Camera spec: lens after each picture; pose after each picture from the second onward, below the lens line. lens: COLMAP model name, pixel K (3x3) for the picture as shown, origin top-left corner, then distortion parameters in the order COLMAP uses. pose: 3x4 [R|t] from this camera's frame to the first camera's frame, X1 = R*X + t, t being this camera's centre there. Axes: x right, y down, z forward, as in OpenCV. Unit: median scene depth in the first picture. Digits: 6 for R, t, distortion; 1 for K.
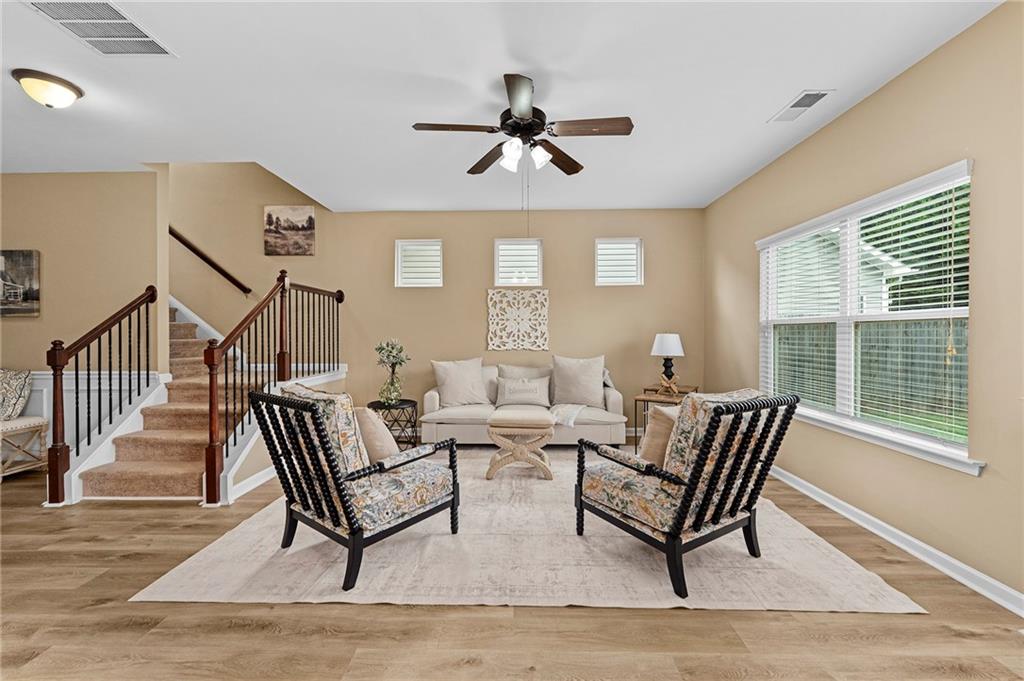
lens RADIAL K [[413.1, 0, 513.4], [0, 413.1, 338.4], [0, 0, 1]] dist [-0.000207, -0.000248]
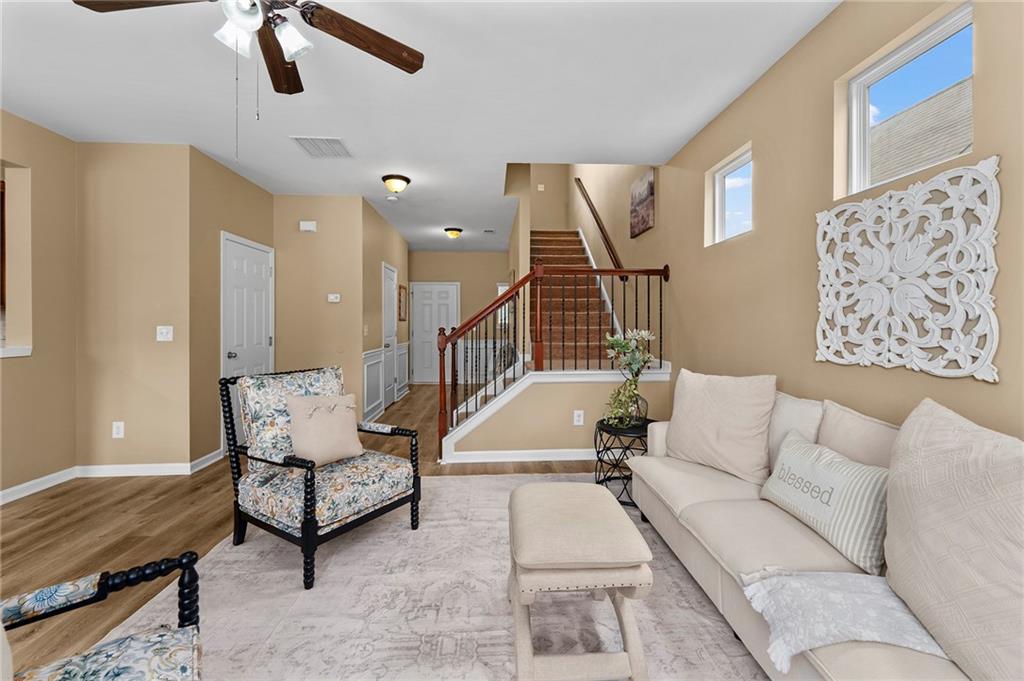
lens RADIAL K [[418.3, 0, 516.7], [0, 418.3, 323.8], [0, 0, 1]] dist [0.000089, -0.000074]
pose [[0.083377, 0.002497, -0.996515, 0.366632], [-0.006322, 0.999978, 0.001976, -0.008280], [0.996498, 0.006135, 0.083390, 0.739672]]
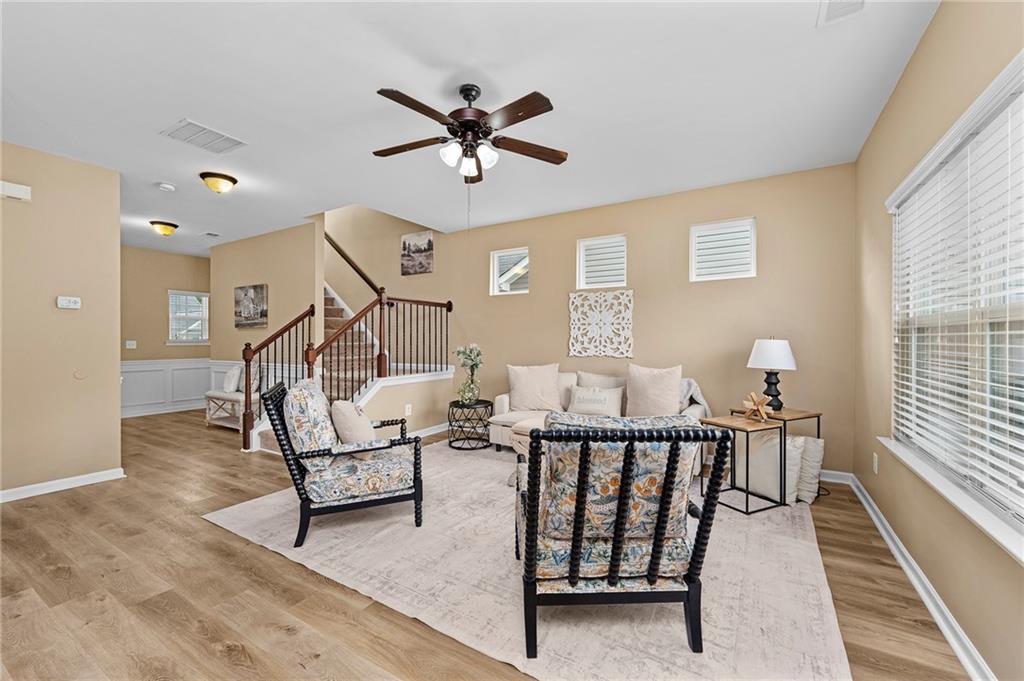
lens RADIAL K [[411.2, 0, 513.1], [0, 411.2, 342.1], [0, 0, 1]] dist [0.000072, -0.000072]
pose [[0.868302, 0.005102, -0.496009, 0.334031], [-0.007371, 0.999969, -0.002618, -0.000887], [0.495981, 0.005929, 0.868313, 0.111525]]
